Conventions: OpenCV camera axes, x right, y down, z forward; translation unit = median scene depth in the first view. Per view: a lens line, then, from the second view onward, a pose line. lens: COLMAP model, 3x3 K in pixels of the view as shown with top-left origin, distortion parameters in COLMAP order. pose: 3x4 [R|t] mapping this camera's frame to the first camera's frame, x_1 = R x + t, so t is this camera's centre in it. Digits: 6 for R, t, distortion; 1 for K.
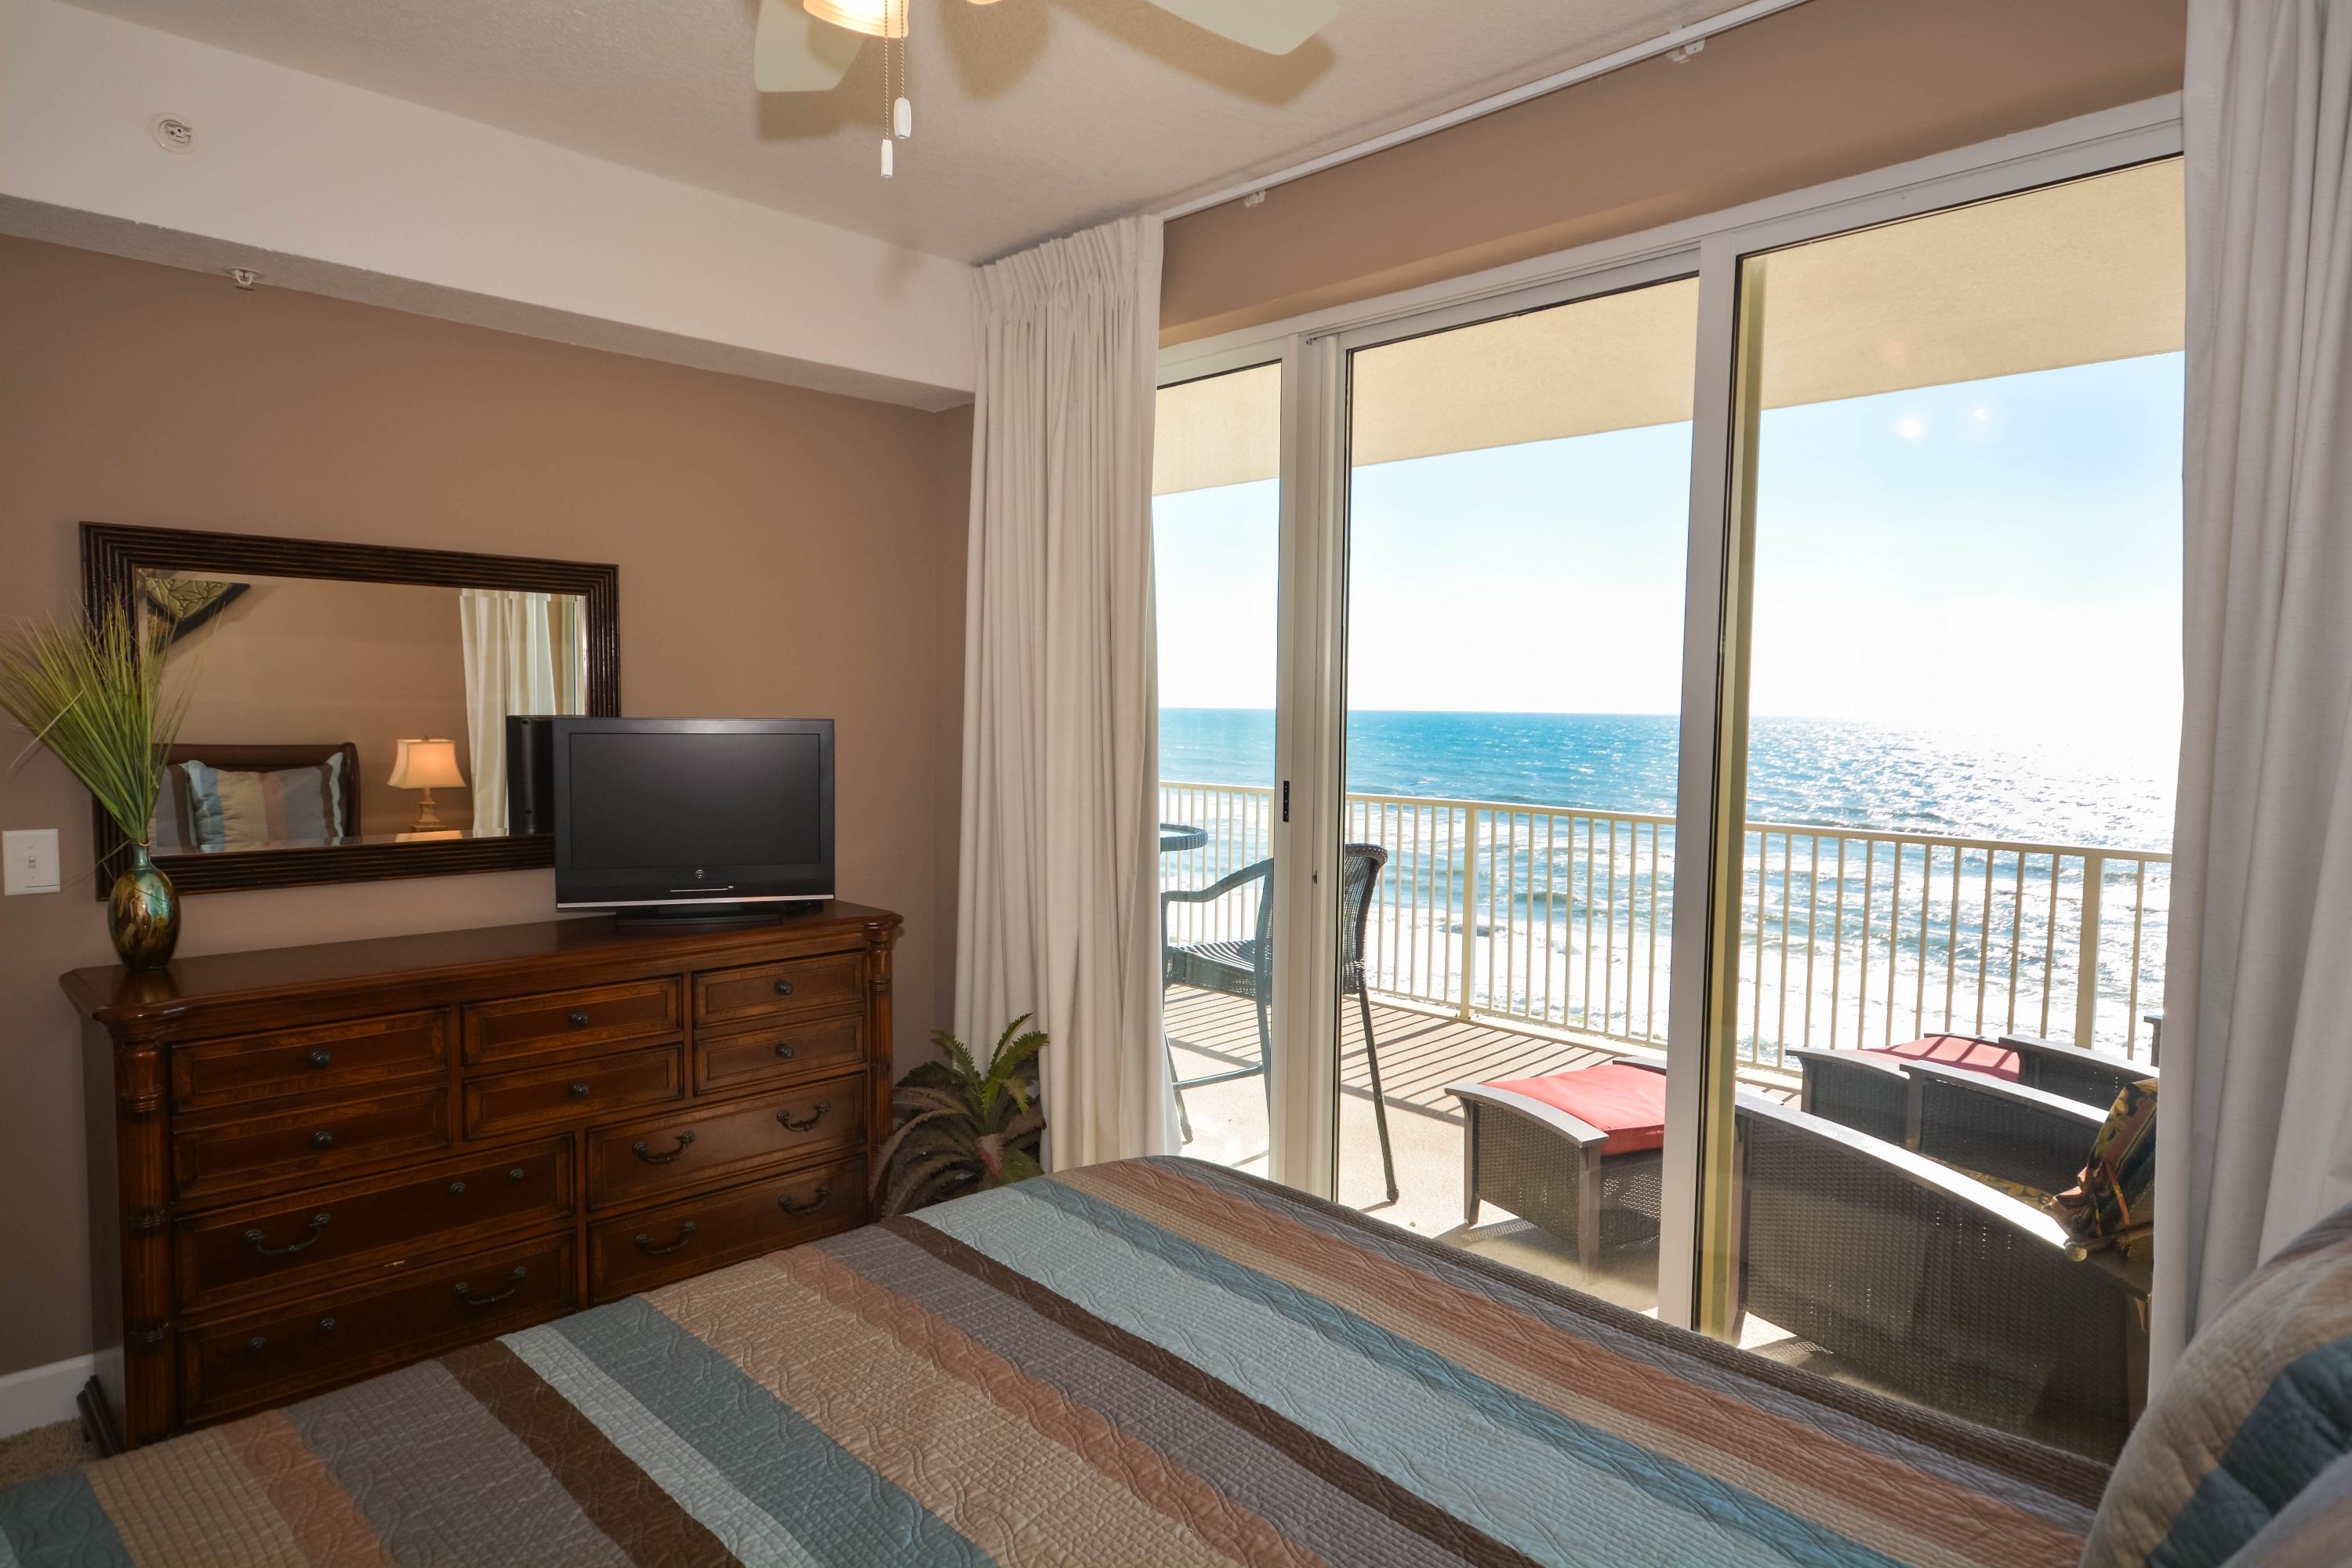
lens RADIAL K [[1361.7, 0, 1169.0], [0, 1361.7, 787.2], [0, 0, 1]] dist [0.001499, 0.001243]
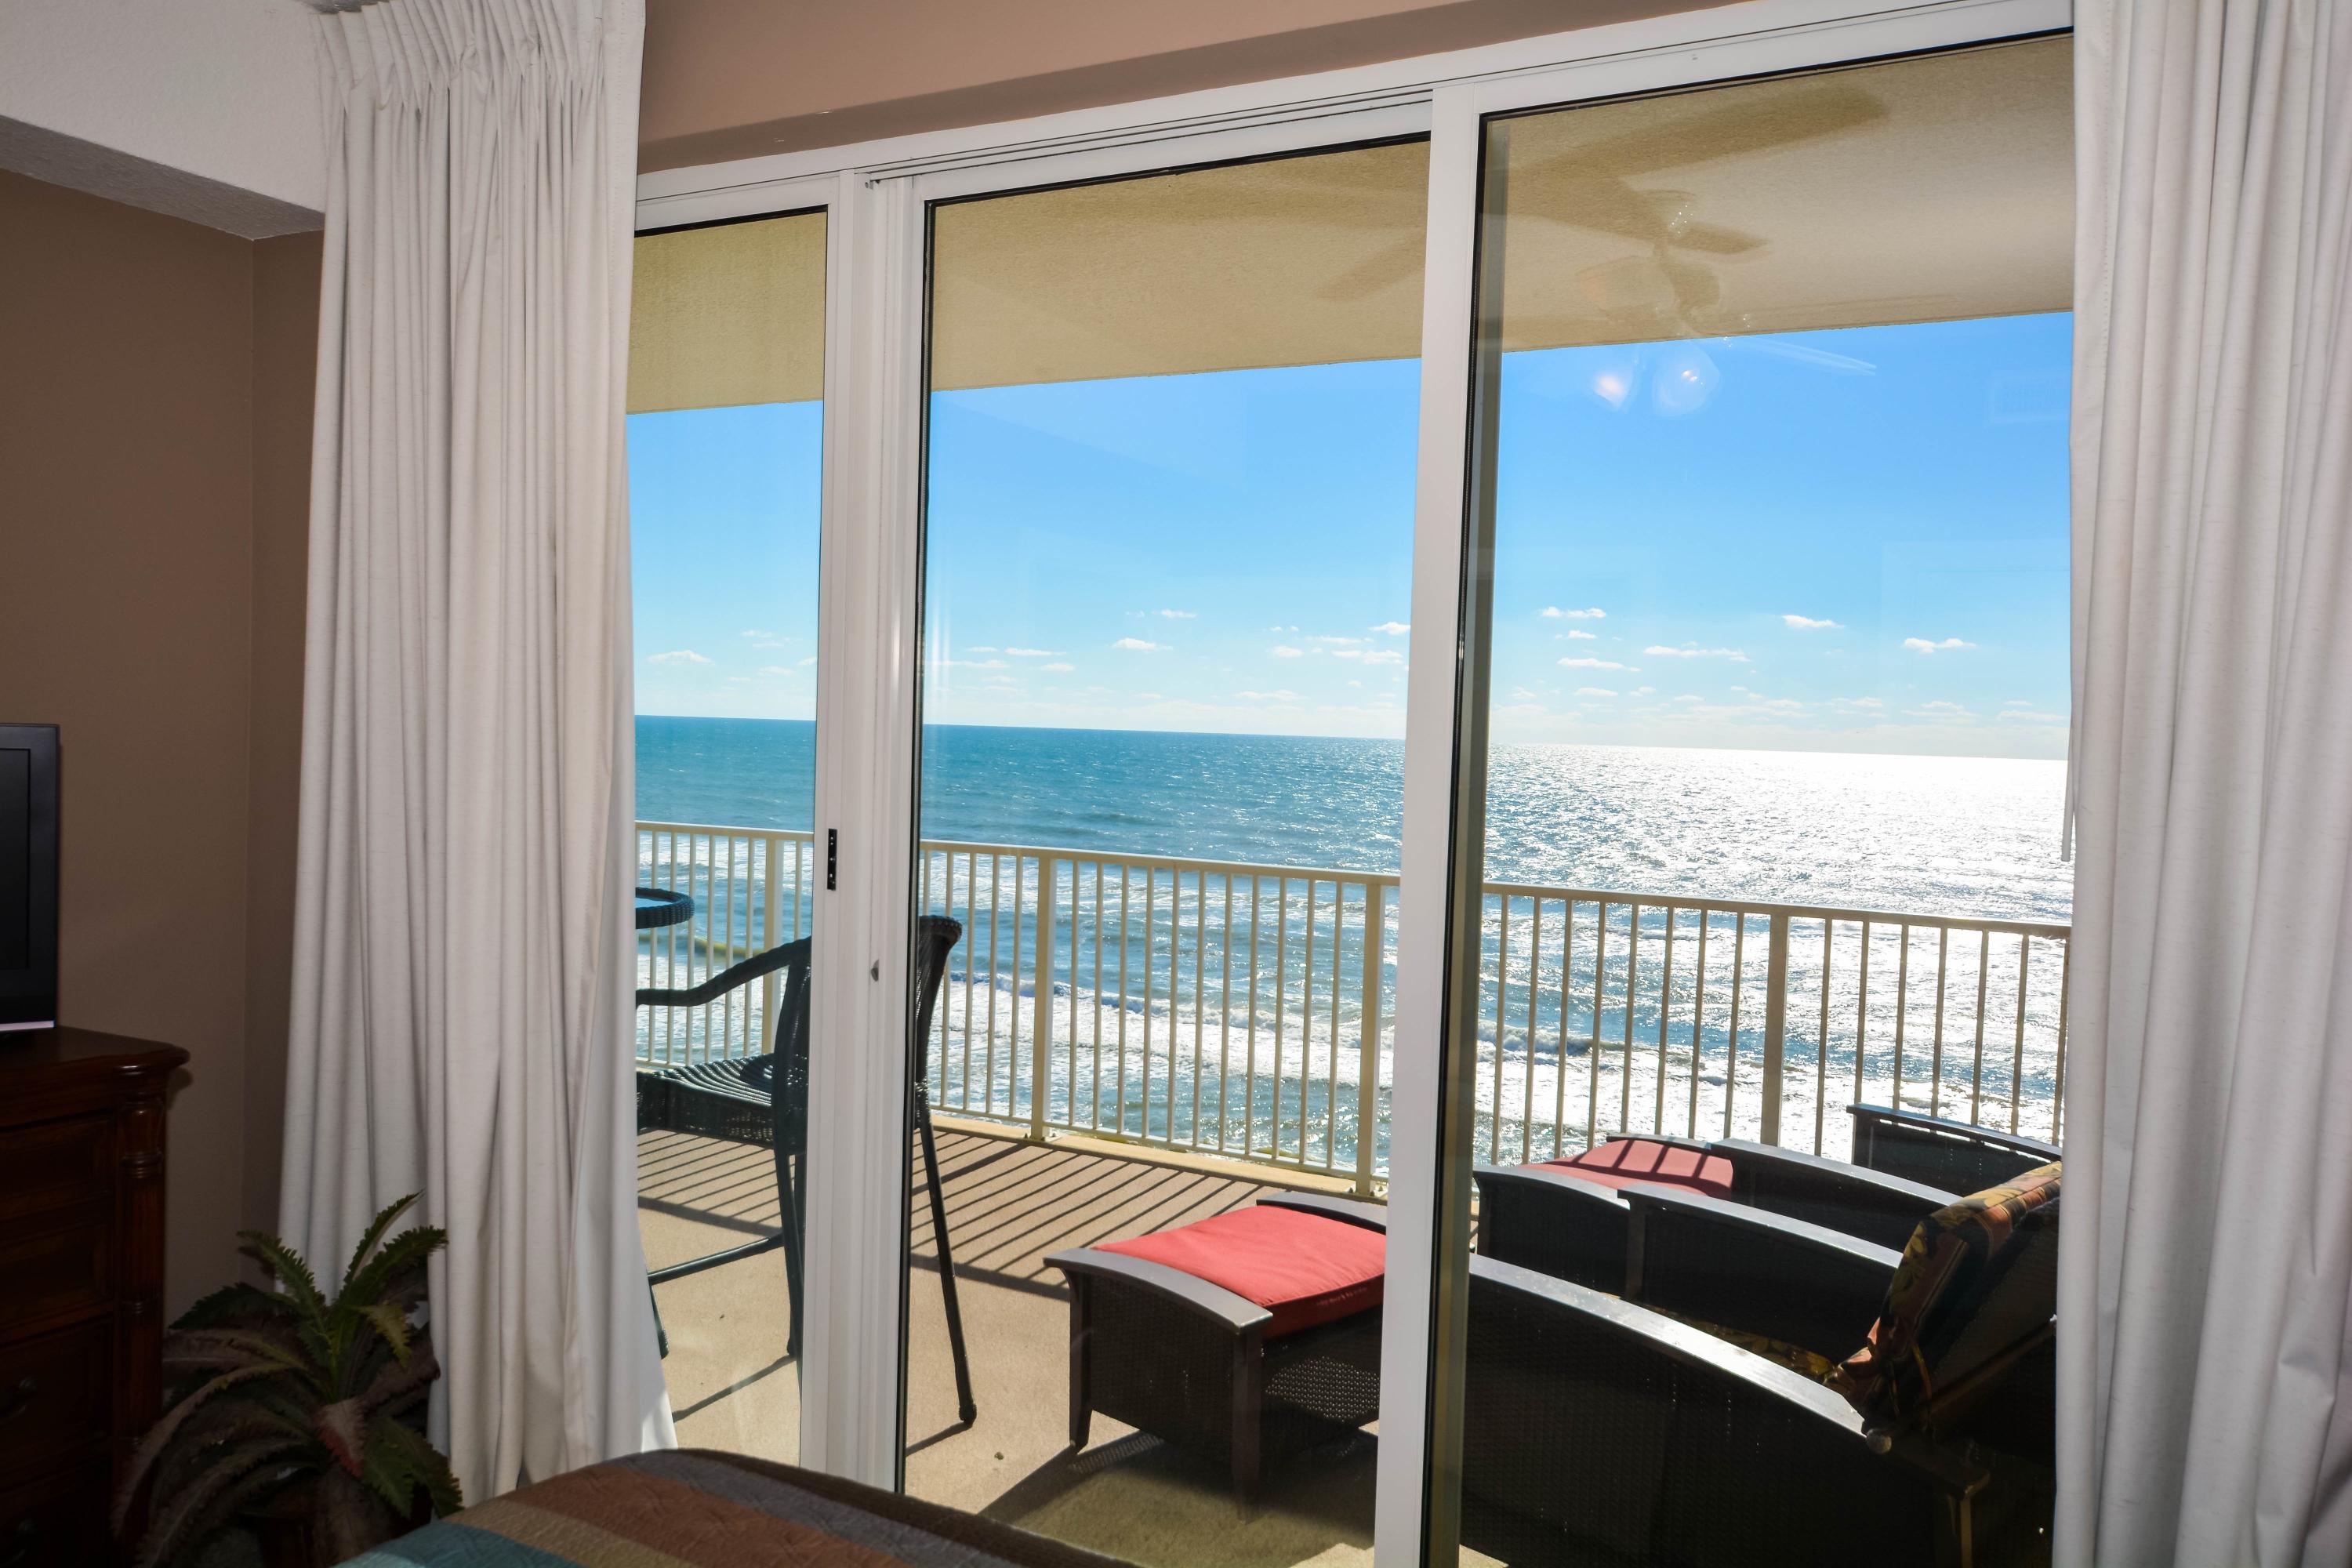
lens RADIAL K [[1757.6, 0, 1166.1], [0, 1757.6, 790.9], [0, 0, 1]] dist [0.019702, 0.012268]
pose [[0.952497, 0.006208, 0.304484, -0.020246], [-0.000593, 0.999828, -0.018533, -0.006760], [-0.304547, 0.017472, 0.952337, 0.108600]]
